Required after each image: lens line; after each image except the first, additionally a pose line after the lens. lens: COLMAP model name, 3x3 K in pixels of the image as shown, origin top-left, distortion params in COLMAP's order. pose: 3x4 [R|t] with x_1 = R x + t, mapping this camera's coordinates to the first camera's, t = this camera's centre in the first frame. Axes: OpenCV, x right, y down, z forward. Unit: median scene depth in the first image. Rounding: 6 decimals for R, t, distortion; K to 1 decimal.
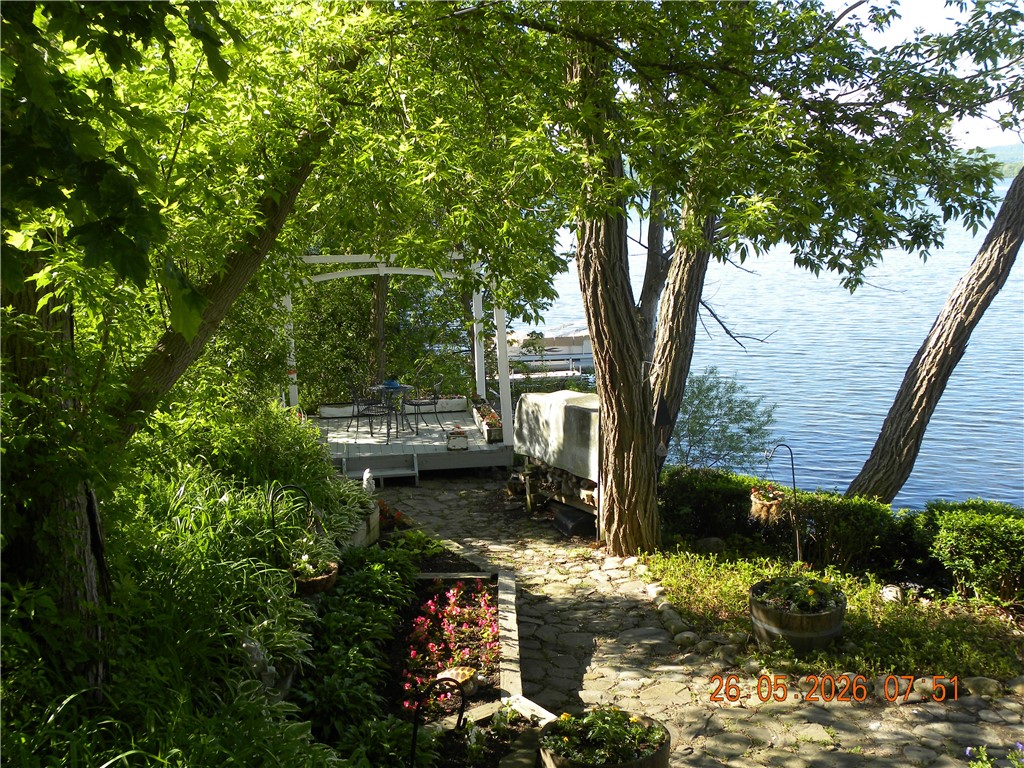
lens RADIAL K [[1085.2, 0, 511.7], [0, 1085.2, 387.0], [0, 0, 1]] dist [0.005535, 0.000000]
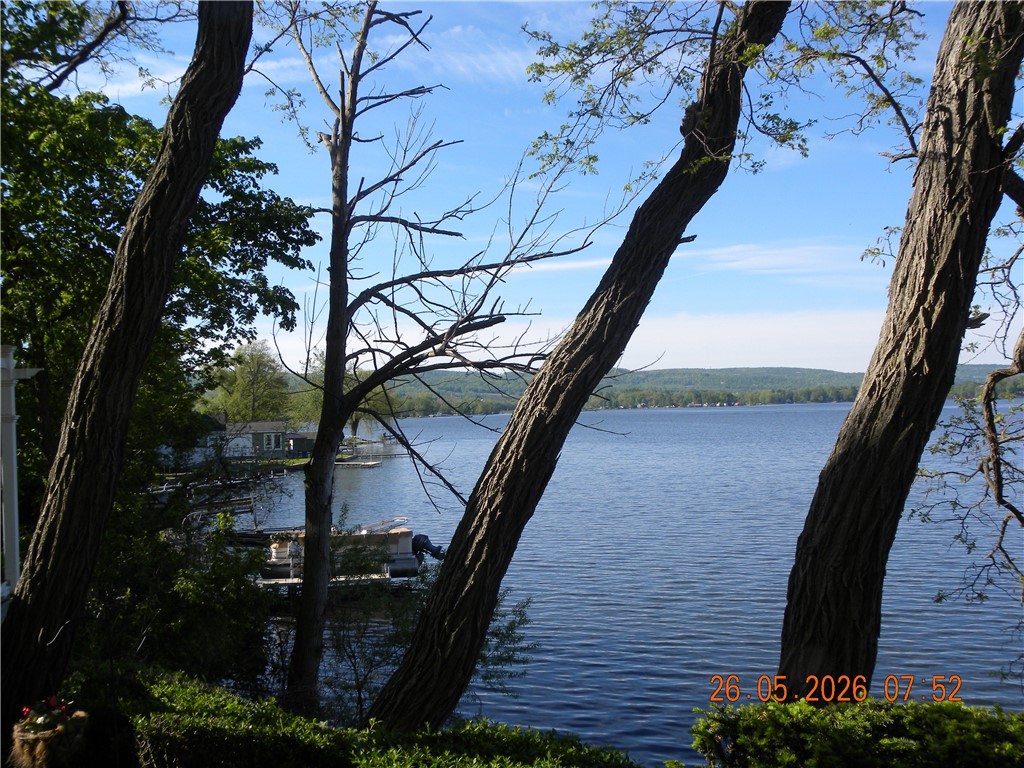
lens RADIAL K [[1085.2, 0, 511.5], [0, 1085.2, 381.4], [0, 0, 1]] dist [0.005535, 0.000000]
pose [[0.998770, 0.002210, 0.049526, 0.364762], [0.008044, 0.978544, -0.205883, 0.044490], [-0.048918, 0.206028, 0.977323, 0.401106]]
